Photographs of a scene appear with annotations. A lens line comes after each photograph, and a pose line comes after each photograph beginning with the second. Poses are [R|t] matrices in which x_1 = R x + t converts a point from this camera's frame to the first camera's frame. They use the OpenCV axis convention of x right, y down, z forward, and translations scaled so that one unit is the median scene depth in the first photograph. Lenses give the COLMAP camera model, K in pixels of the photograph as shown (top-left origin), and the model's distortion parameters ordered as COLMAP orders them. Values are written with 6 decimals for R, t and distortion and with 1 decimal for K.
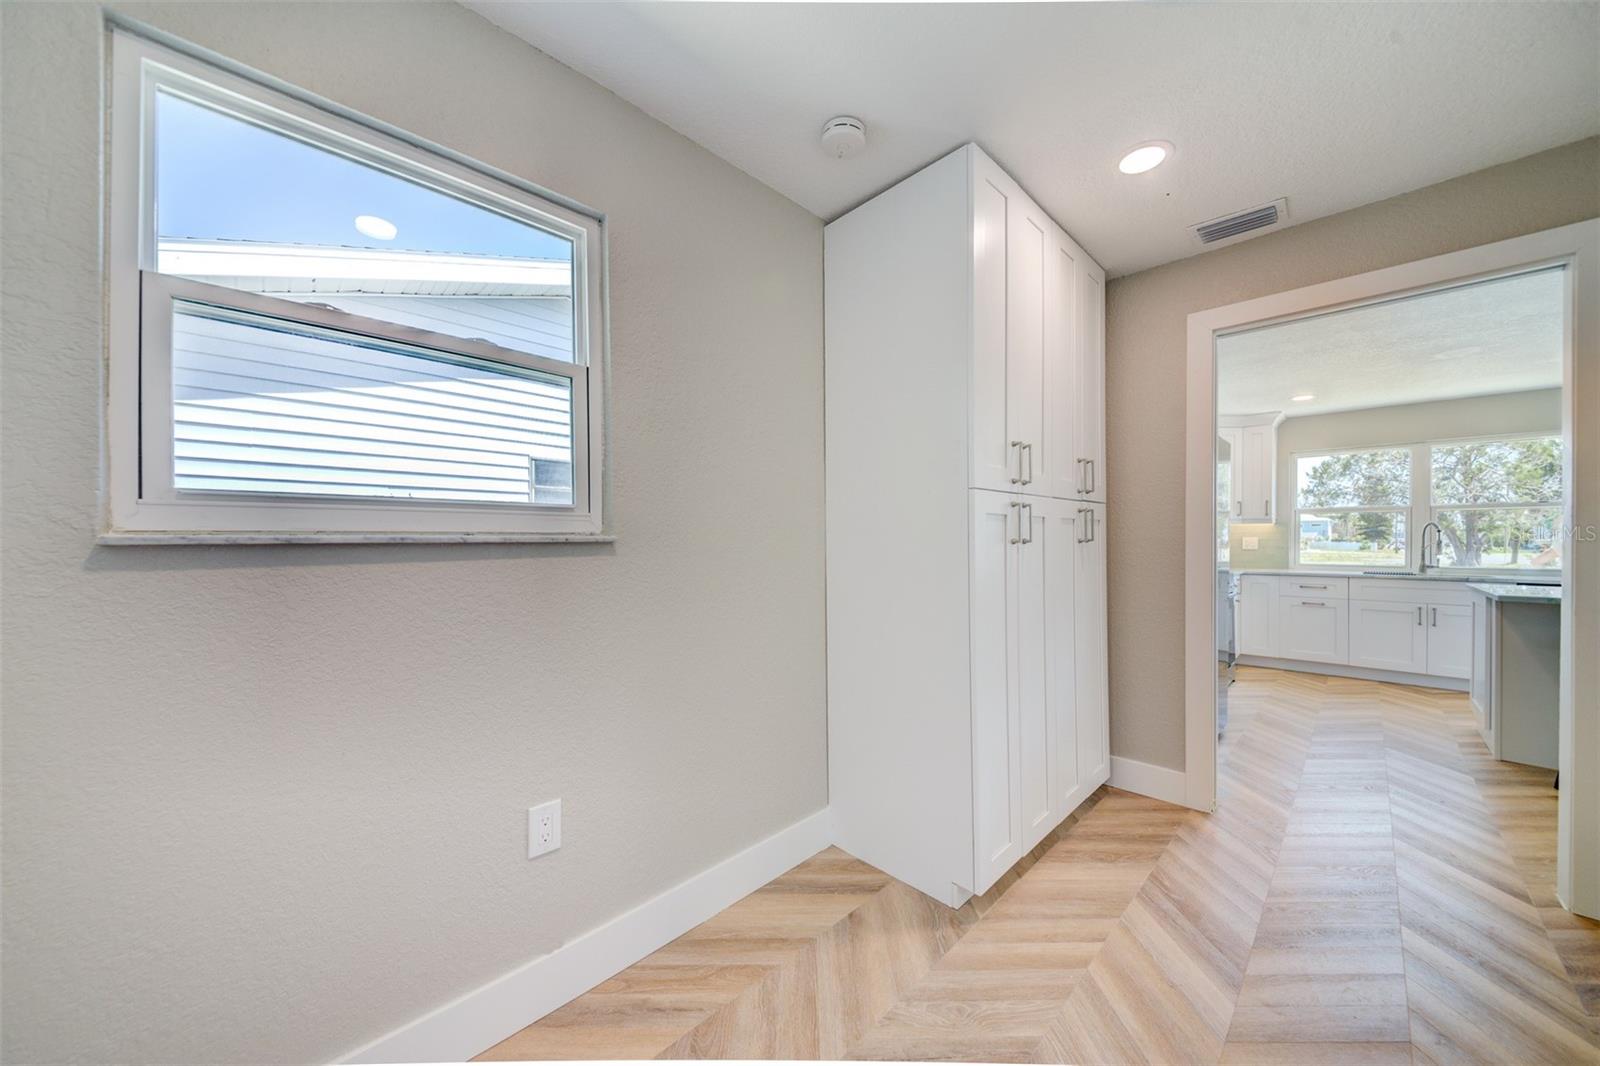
lens RADIAL K [[556.0, 0, 800.0], [0, 556.0, 533.0], [0, 0, 1]] dist [0.032718, -0.015278]
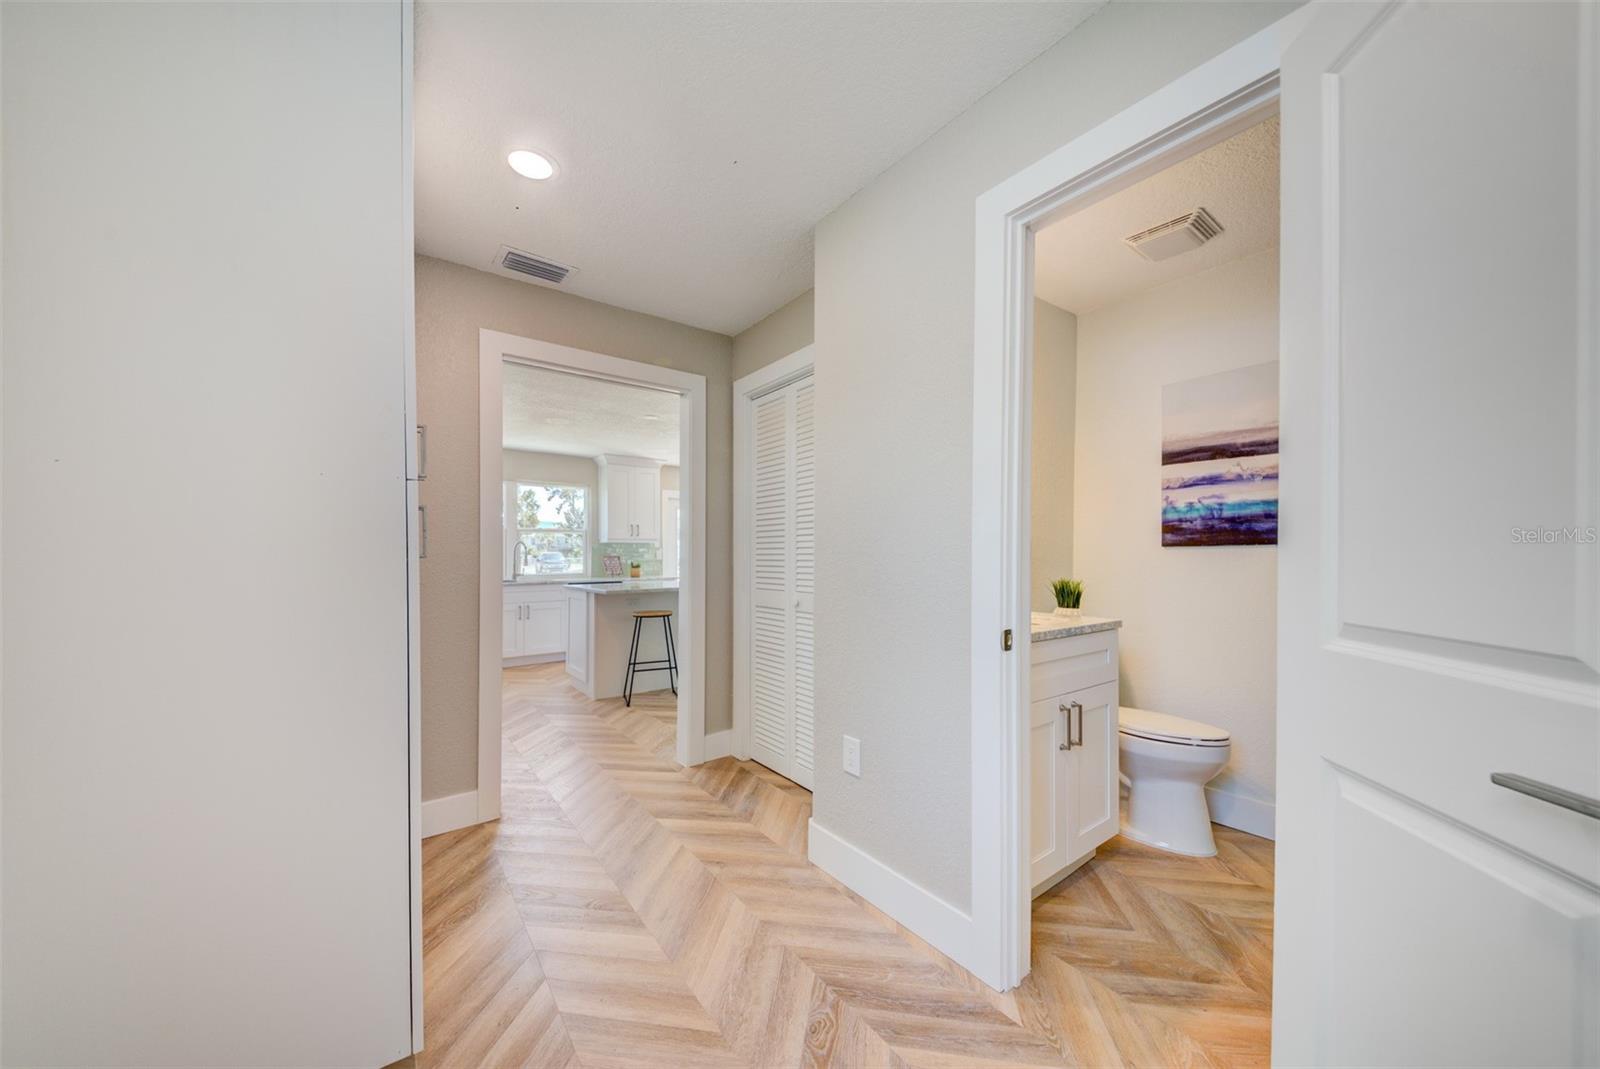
lens RADIAL K [[572.7, 0, 799.2], [0, 572.7, 559.1], [0, 0, 1]] dist [0.014941, -0.013012]
pose [[0.113673, -0.007960, 0.993486, -0.263747], [-0.014260, 0.999852, 0.009643, 0.000527], [-0.993416, -0.015263, 0.113542, 0.339166]]
